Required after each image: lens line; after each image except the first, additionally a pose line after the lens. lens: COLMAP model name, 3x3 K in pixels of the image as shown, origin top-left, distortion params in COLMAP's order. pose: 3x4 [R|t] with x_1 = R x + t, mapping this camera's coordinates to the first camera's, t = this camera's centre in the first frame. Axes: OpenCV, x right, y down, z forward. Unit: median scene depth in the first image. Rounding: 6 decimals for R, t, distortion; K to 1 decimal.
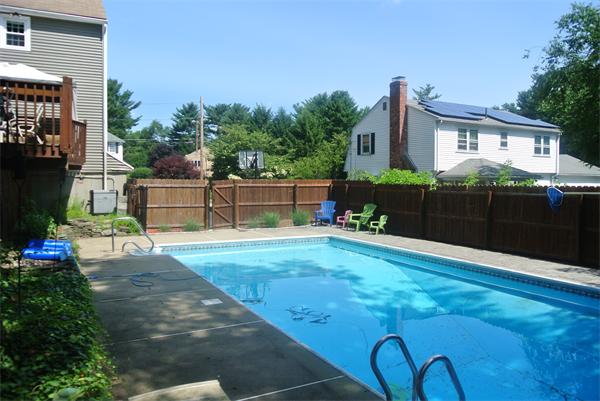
lens RADIAL K [[516.6, 0, 321.5], [0, 516.6, 215.8], [0, 0, 1]] dist [-0.085375, 0.018304]
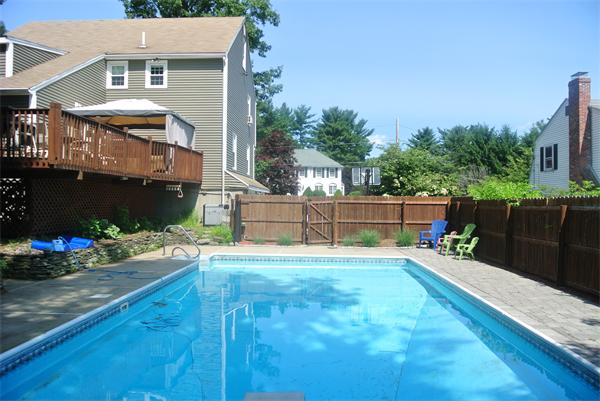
lens RADIAL K [[516.6, 0, 321.5], [0, 516.6, 215.8], [0, 0, 1]] dist [-0.085375, 0.018304]
pose [[0.829560, 0.015479, -0.558202, 0.347567], [-0.047763, 0.997919, -0.043310, 0.011163], [0.556371, 0.062590, 0.828574, 0.169917]]
